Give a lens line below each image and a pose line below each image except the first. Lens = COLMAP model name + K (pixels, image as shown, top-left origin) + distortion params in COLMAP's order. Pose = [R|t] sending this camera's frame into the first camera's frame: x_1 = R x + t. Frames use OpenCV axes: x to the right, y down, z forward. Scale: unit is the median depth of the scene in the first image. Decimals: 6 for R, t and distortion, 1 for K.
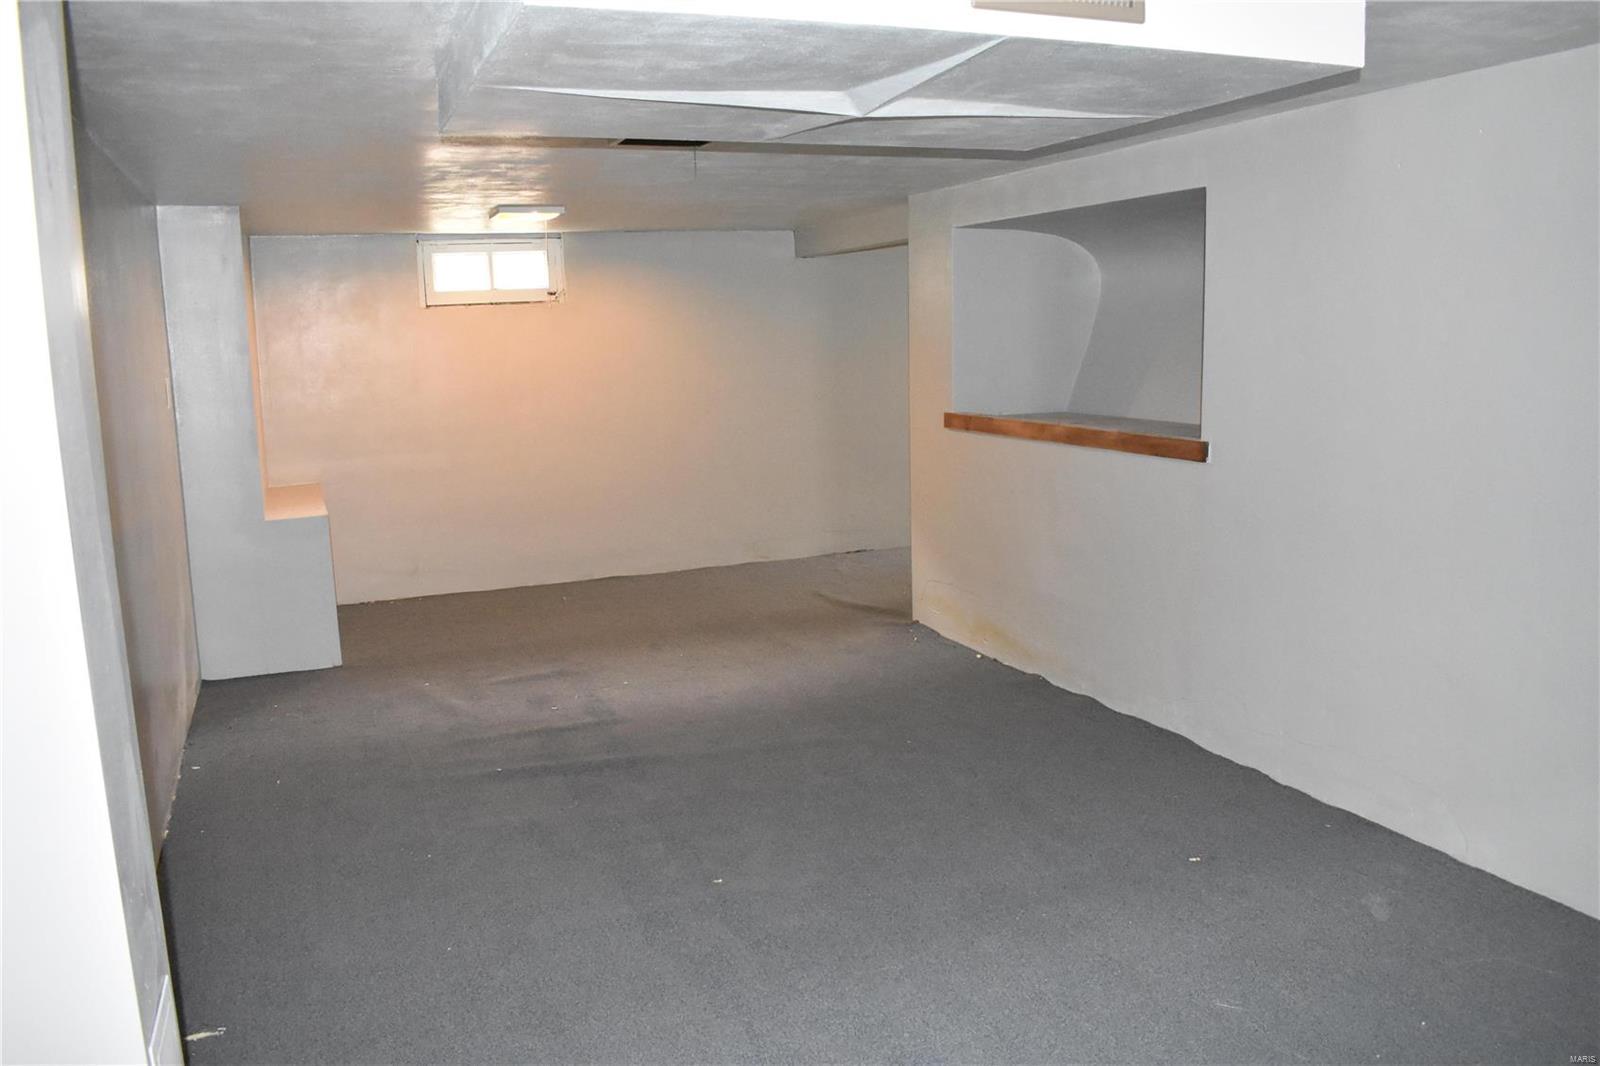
lens RADIAL K [[1256.1, 0, 800.0], [0, 1256.1, 533.0], [0, 0, 1]] dist [-0.084377, 0.001020]
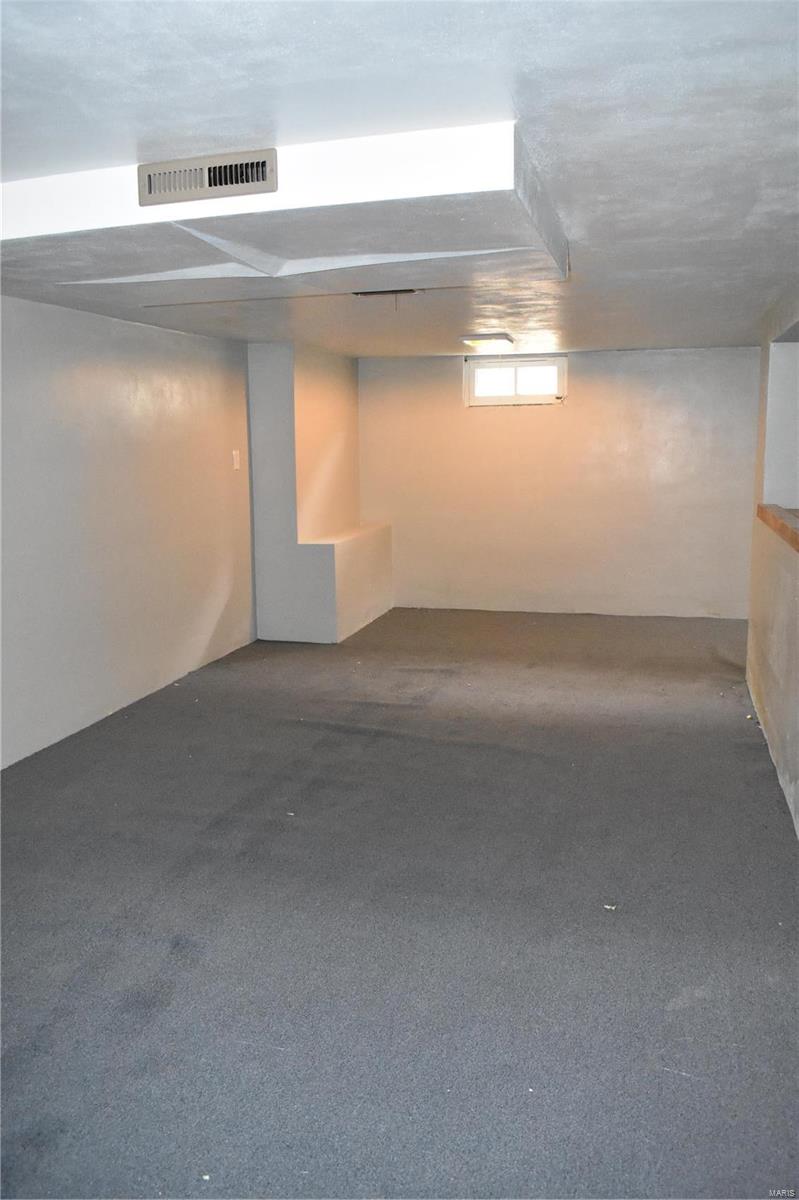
lens RADIAL K [[942.1, 0, 399.5], [0, 942.1, 600.0], [0, 0, 1]] dist [-0.084377, 0.001020]
pose [[0.786252, 0.122745, -0.605592, 0.313669], [-0.106092, 0.992334, 0.063390, -0.022467], [0.608730, 0.014408, 0.793246, 0.103172]]
